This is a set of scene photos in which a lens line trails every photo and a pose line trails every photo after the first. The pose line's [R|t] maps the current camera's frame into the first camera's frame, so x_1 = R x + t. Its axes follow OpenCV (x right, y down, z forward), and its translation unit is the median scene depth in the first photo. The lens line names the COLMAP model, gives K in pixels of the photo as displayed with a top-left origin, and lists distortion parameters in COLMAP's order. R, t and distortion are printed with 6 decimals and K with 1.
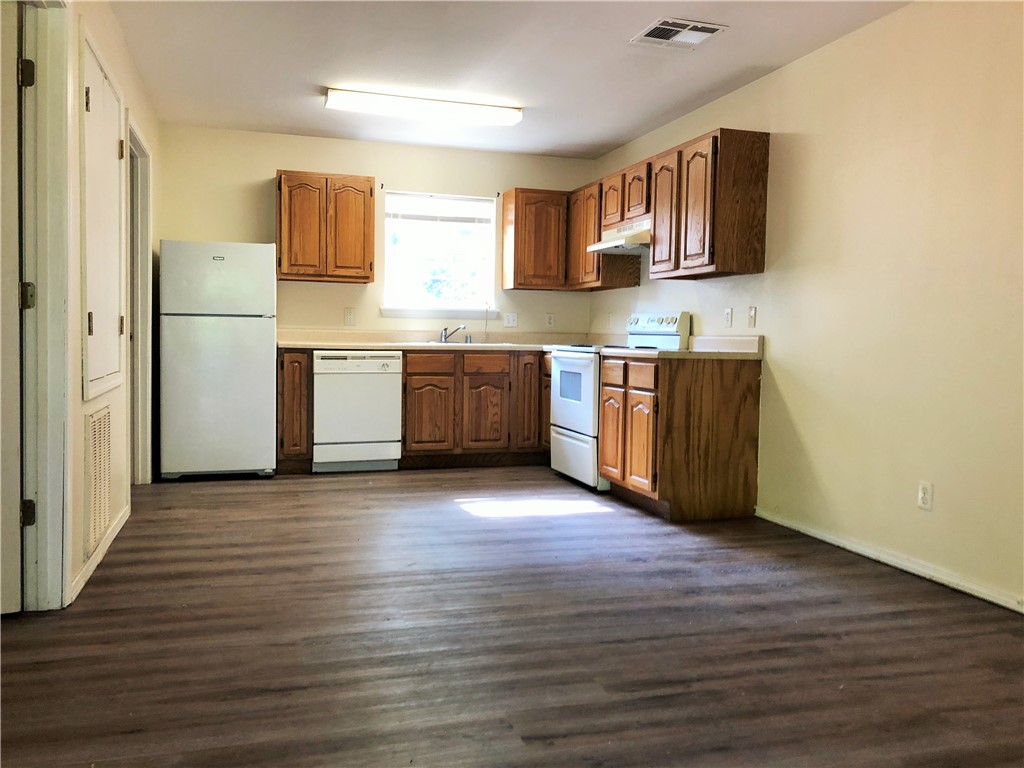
lens RADIAL K [[843.8, 0, 509.1], [0, 843.8, 378.2], [0, 0, 1]] dist [0.037315, -0.037205]
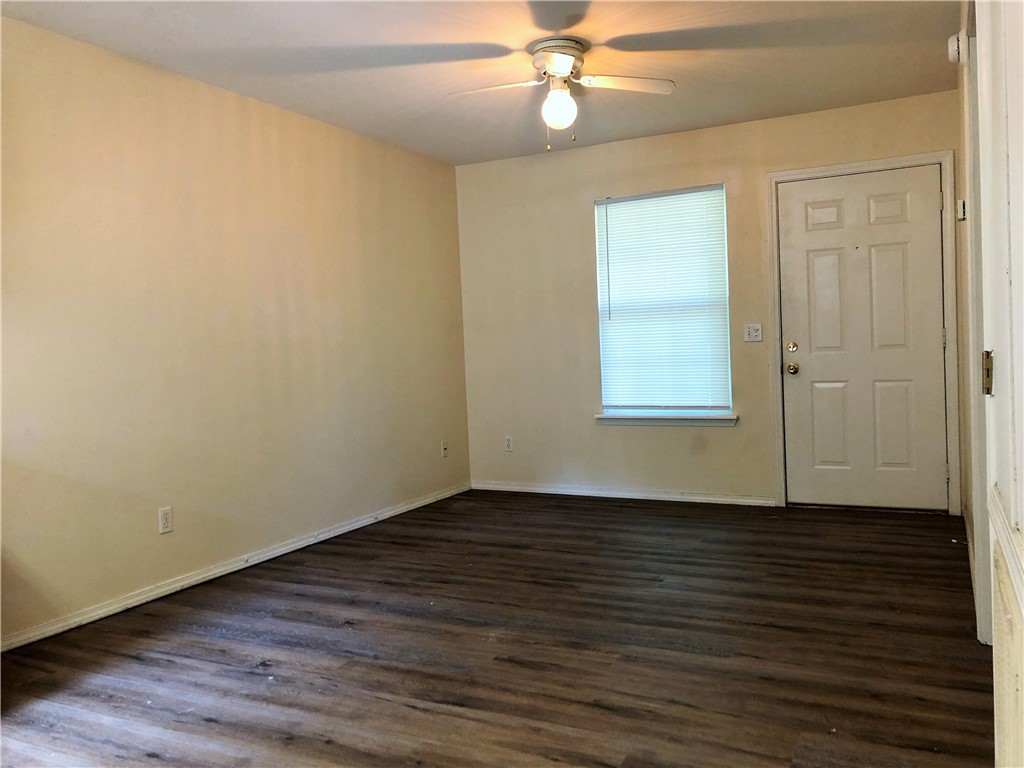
lens RADIAL K [[843.8, 0, 511.5], [0, 843.8, 382.2], [0, 0, 1]] dist [0.037315, -0.037205]
pose [[-0.719049, -0.023546, 0.694560, -0.906912], [0.061075, 0.993418, 0.096906, -0.182766], [-0.692270, 0.112100, -0.712879, 2.218445]]
